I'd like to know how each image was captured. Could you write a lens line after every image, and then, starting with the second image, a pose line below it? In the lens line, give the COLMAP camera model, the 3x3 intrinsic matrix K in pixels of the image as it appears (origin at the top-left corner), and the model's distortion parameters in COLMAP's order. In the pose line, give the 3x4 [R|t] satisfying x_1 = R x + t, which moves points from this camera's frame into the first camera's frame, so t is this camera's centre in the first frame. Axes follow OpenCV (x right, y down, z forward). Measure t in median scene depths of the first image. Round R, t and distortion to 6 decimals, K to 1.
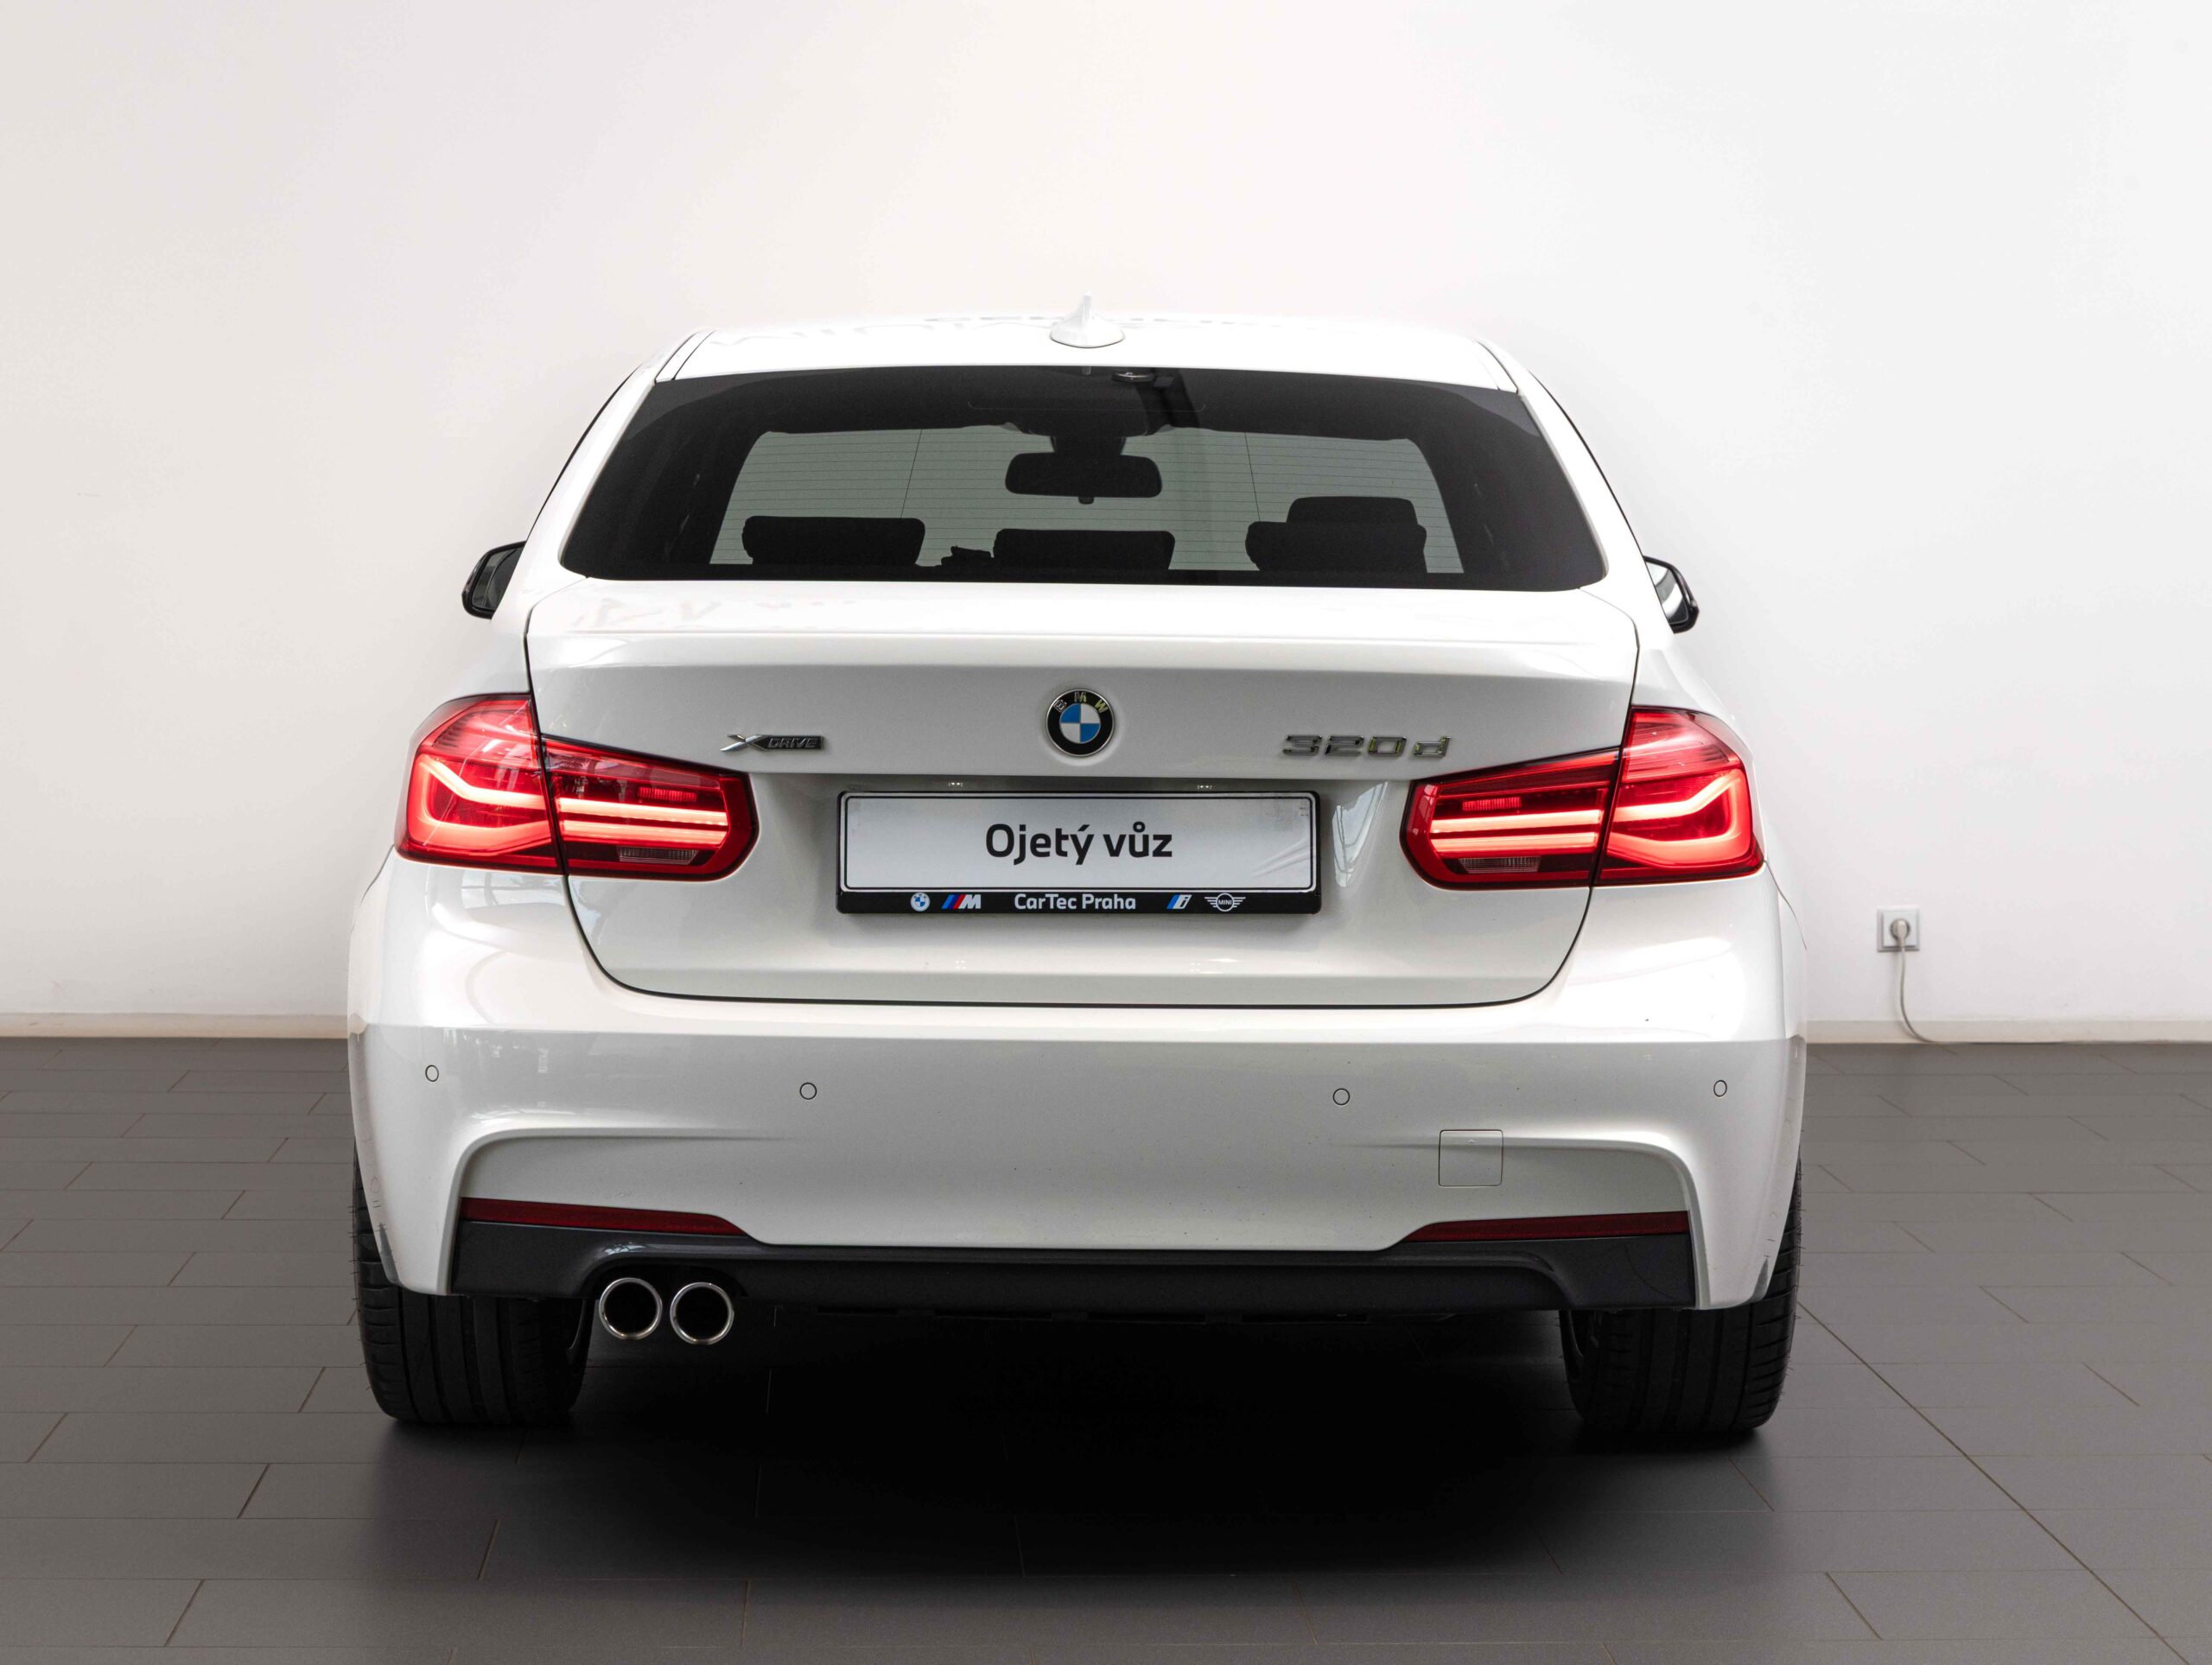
lens RADIAL K [[4621.0, 0, 1106.0], [0, 4621.0, 832.5], [0, 0, 1]] dist [-0.029978, -0.546528]
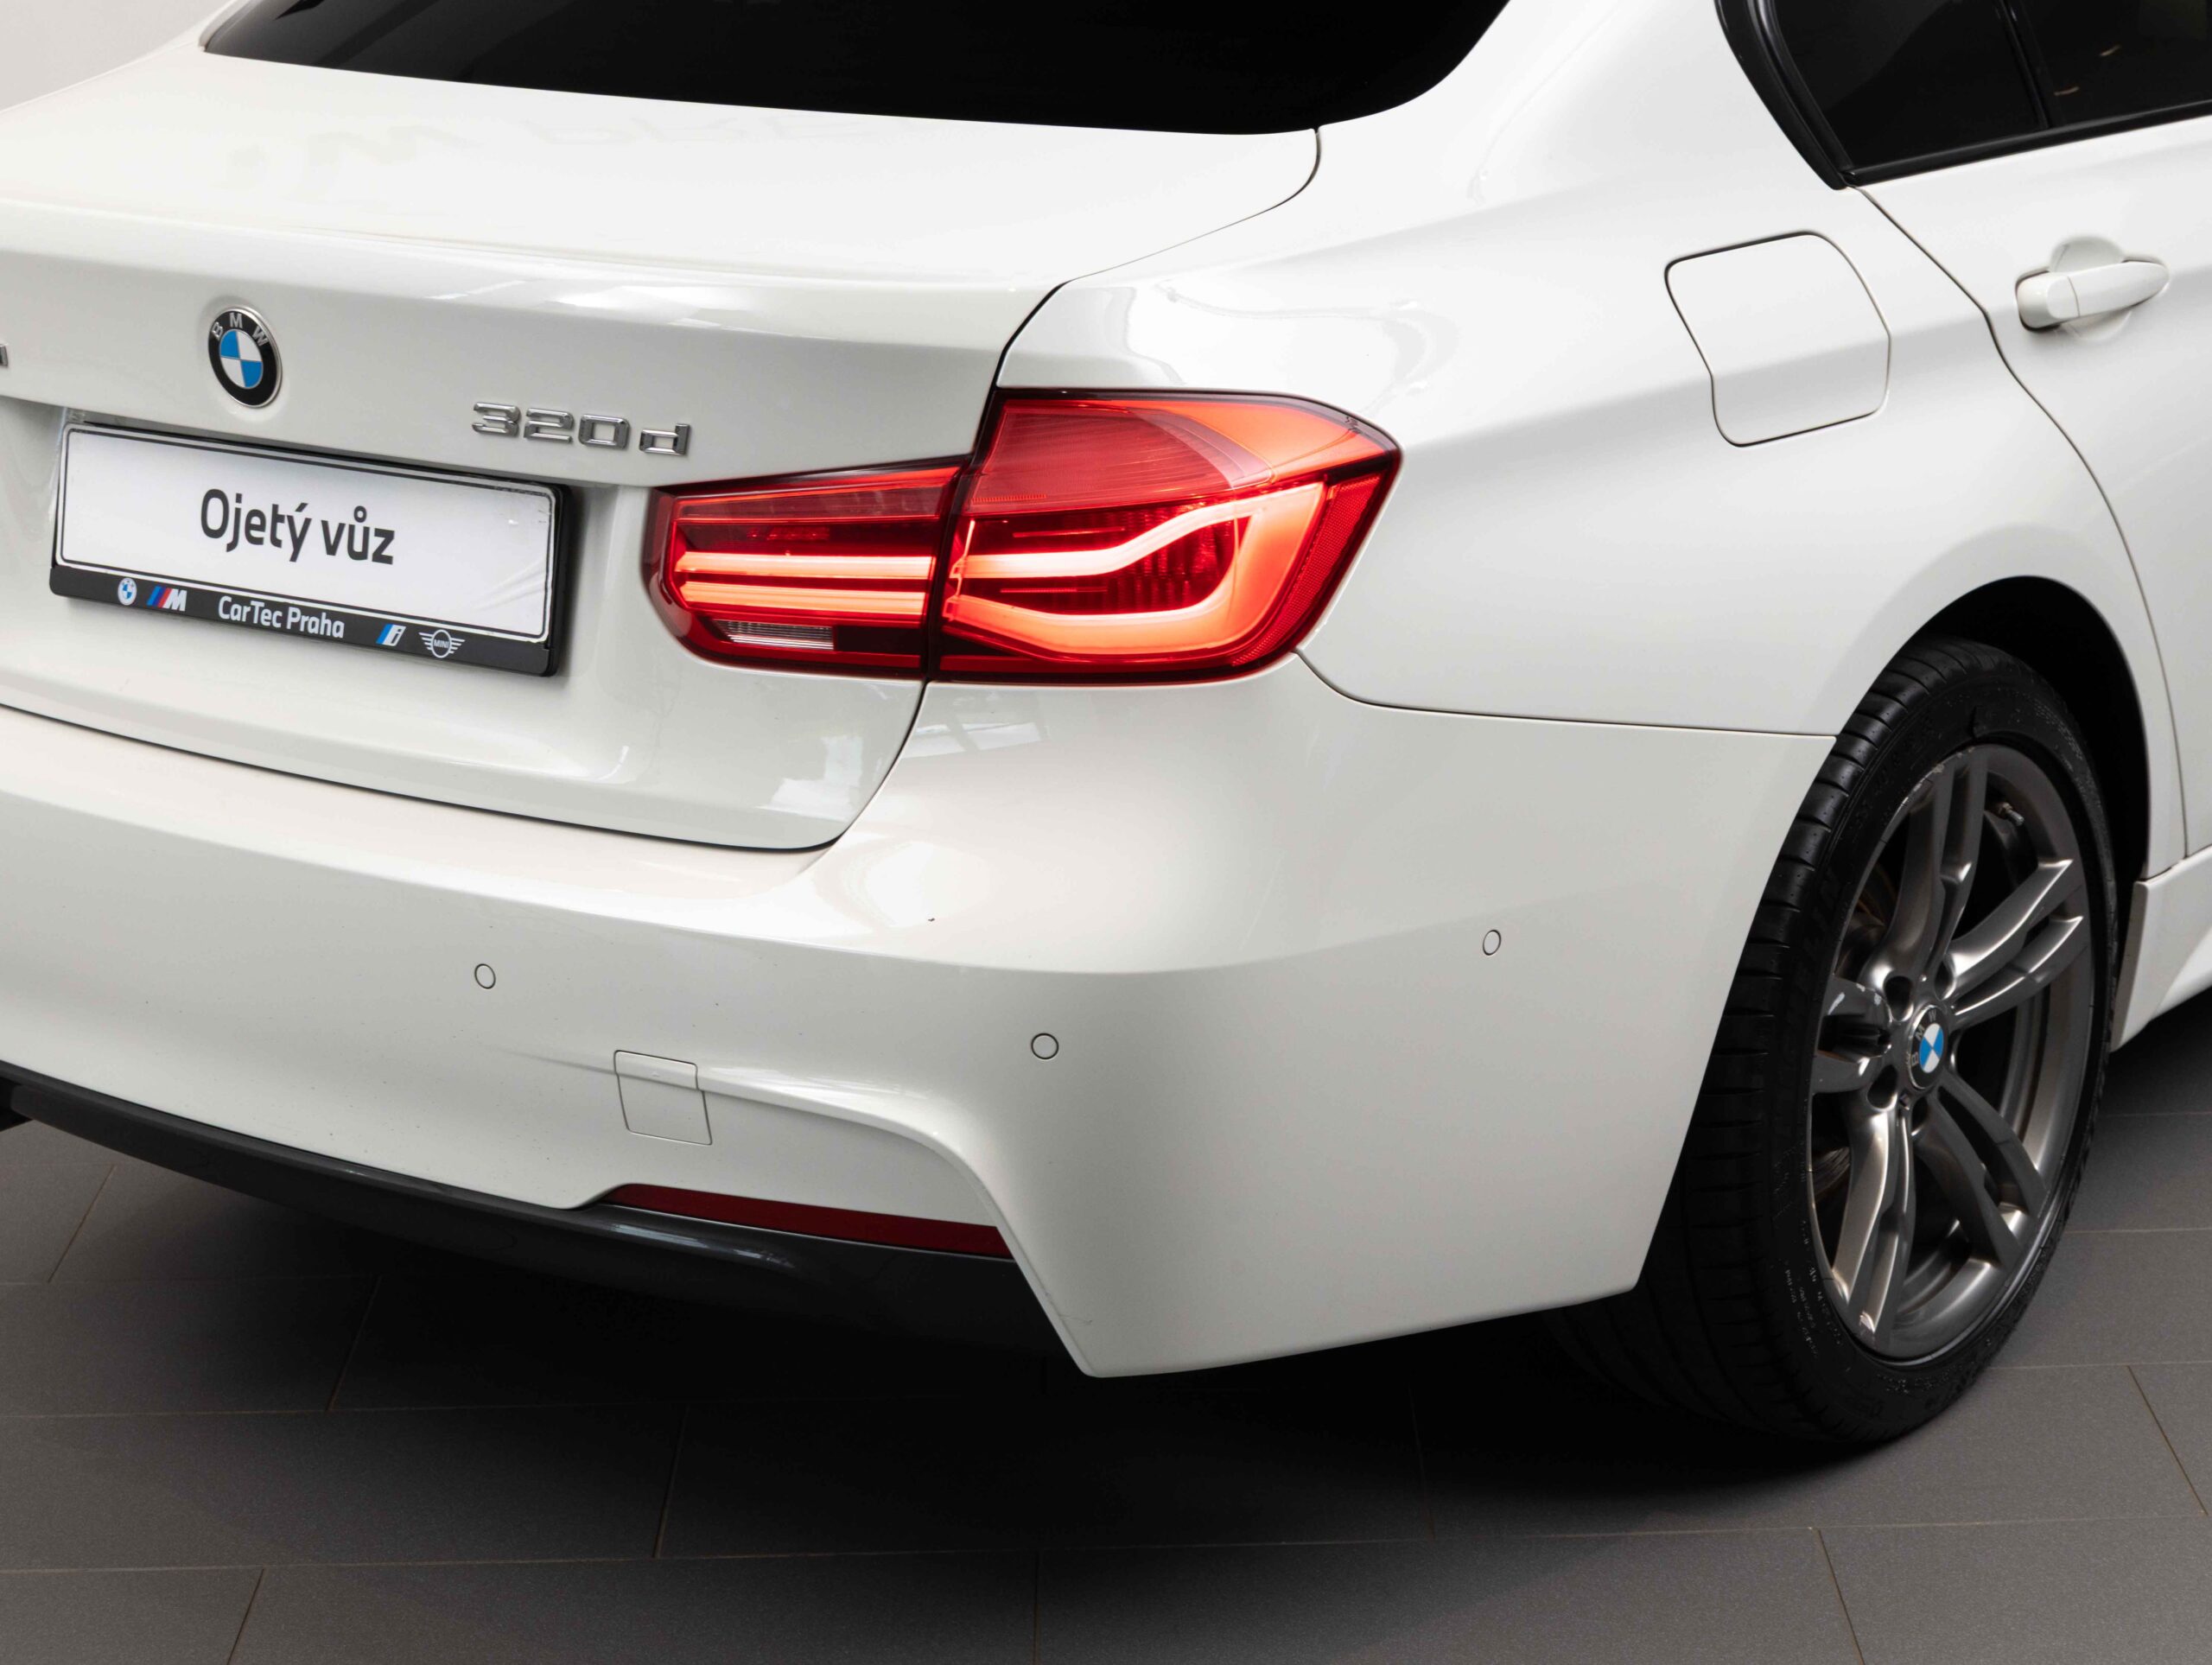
lens RADIAL K [[4621.0, 0, 1106.0], [0, 4621.0, 832.5], [0, 0, 1]] dist [-0.029978, -0.546528]
pose [[0.804534, 0.141450, -0.576816, 0.481401], [-0.013749, 0.975399, 0.220016, -0.103744], [0.593748, -0.169080, 0.786687, 0.536250]]
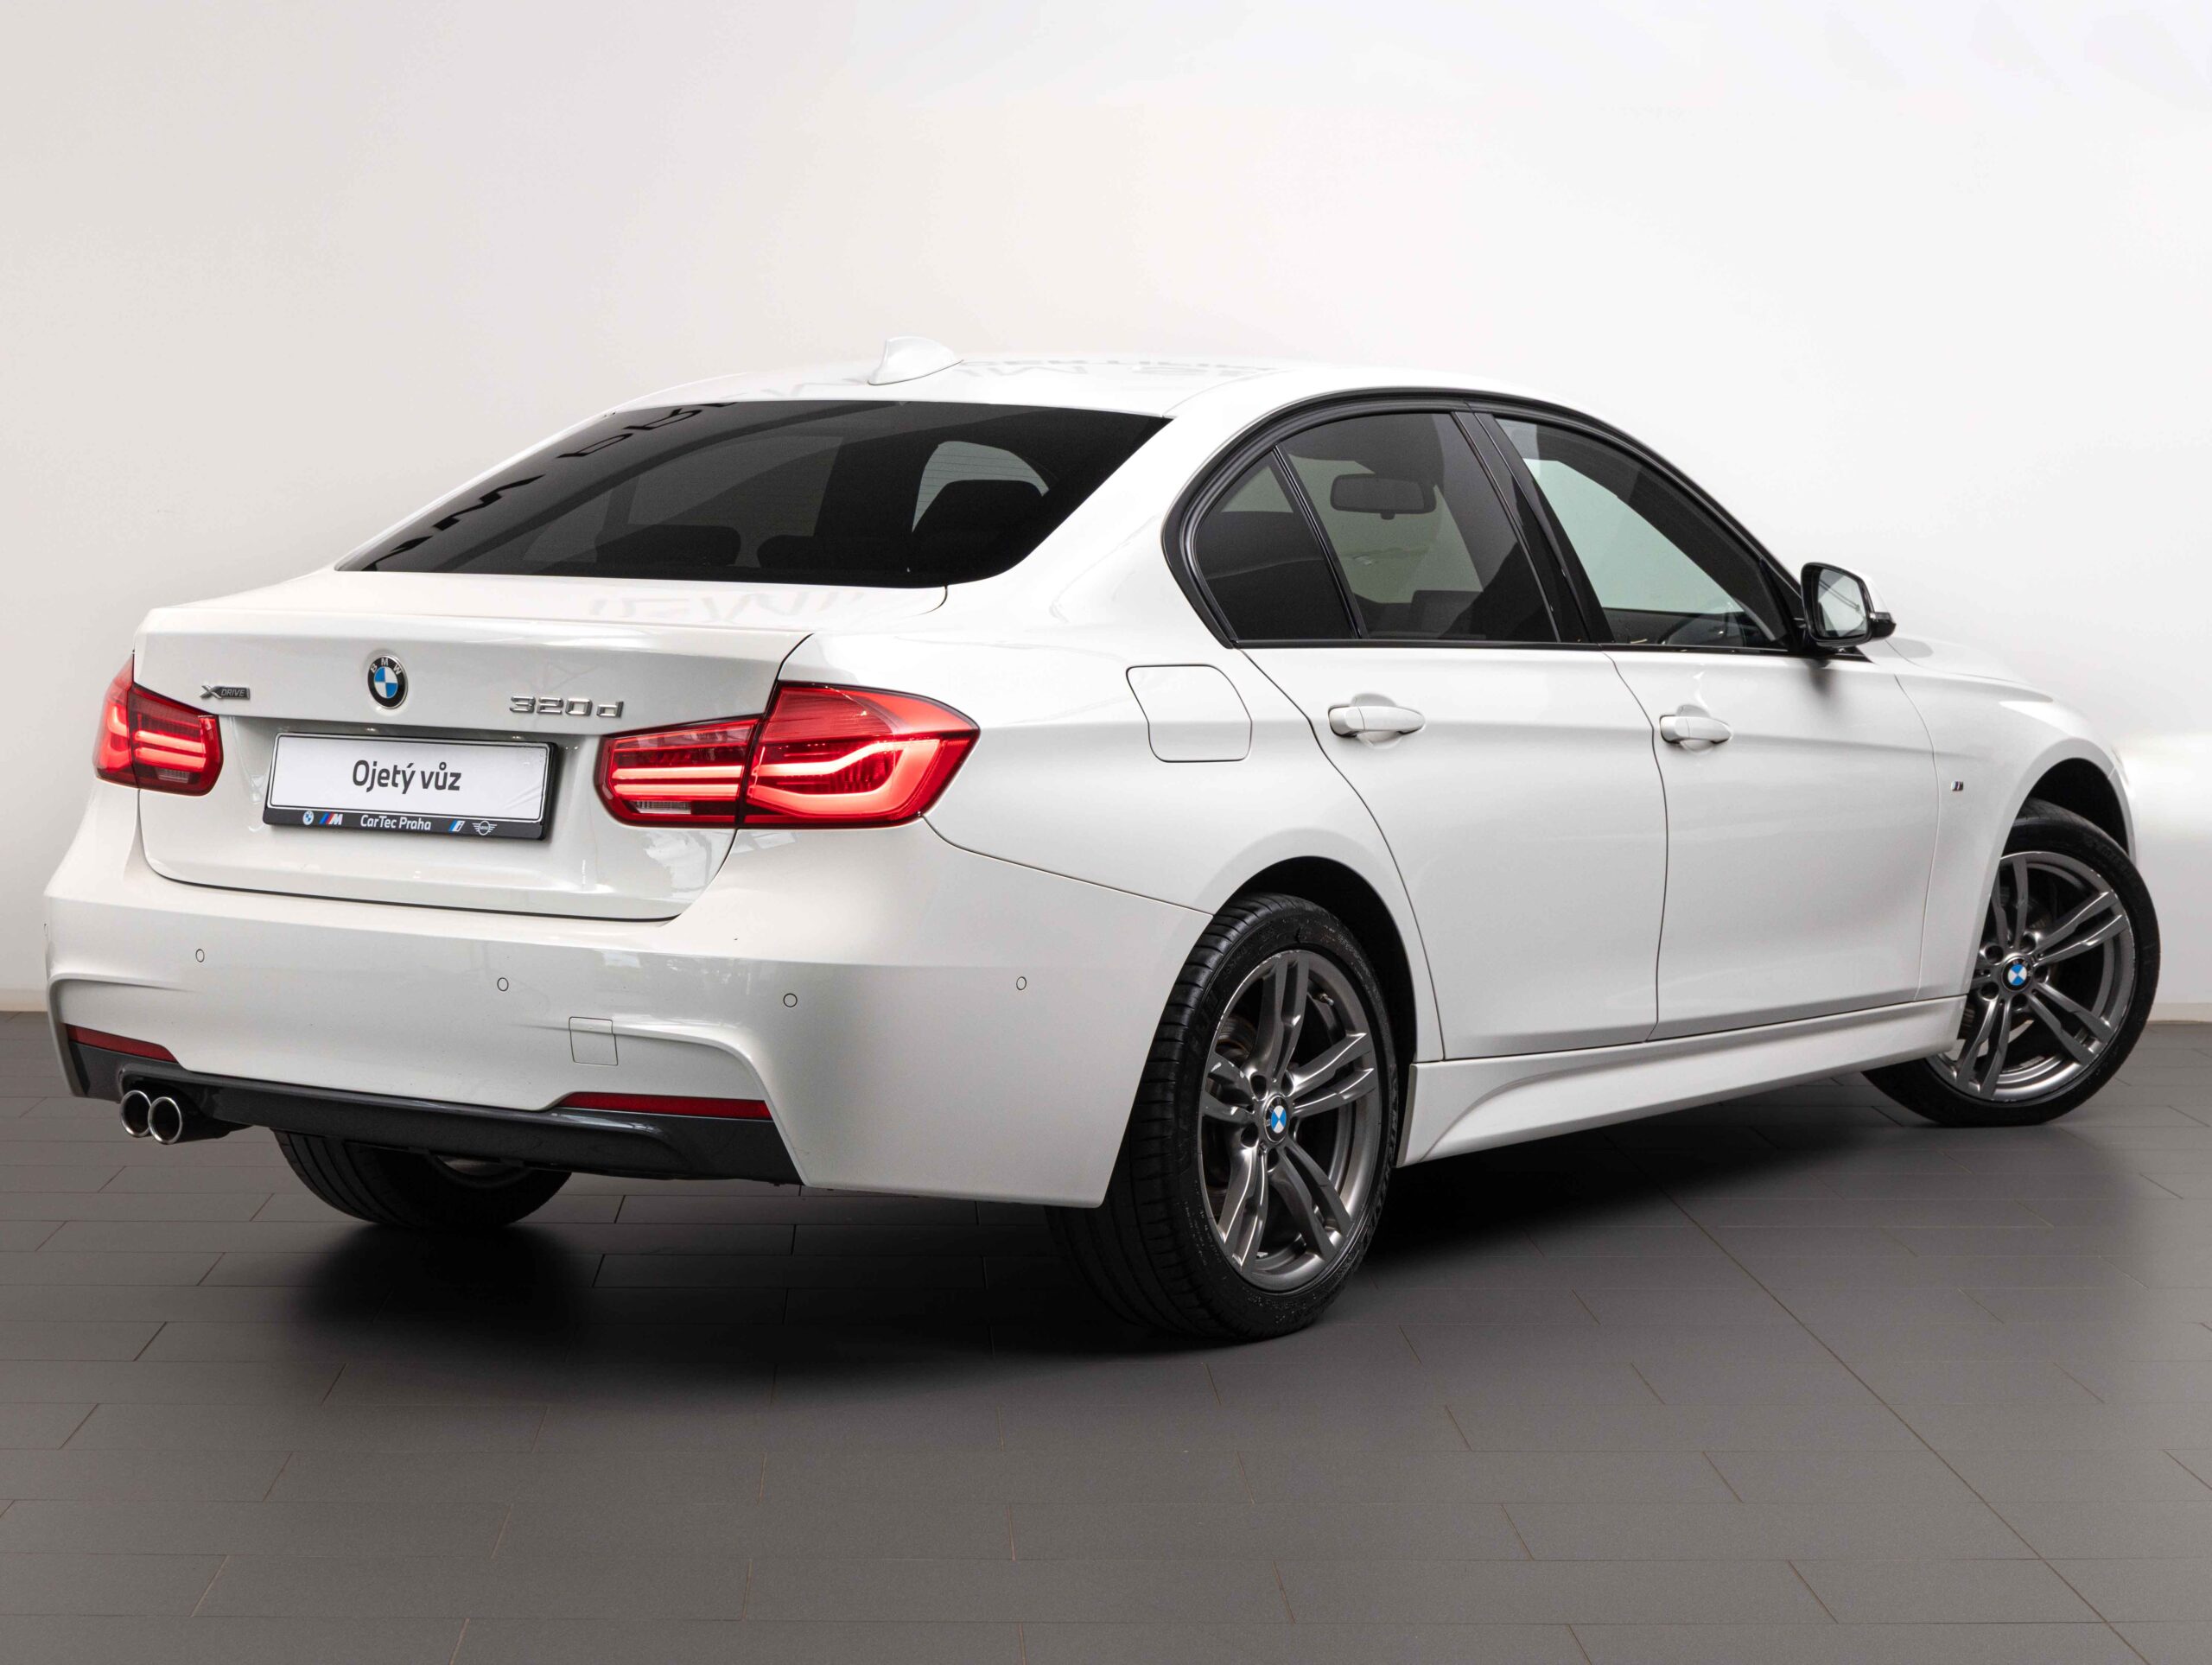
lens RADIAL K [[4621.0, 0, 1106.0], [0, 4621.0, 832.5], [0, 0, 1]] dist [-0.029978, -0.546528]
pose [[0.830701, 0.042730, -0.555076, 0.864871], [-0.046136, 0.998904, 0.007850, -0.001363], [0.554803, 0.019088, 0.831762, 0.045807]]
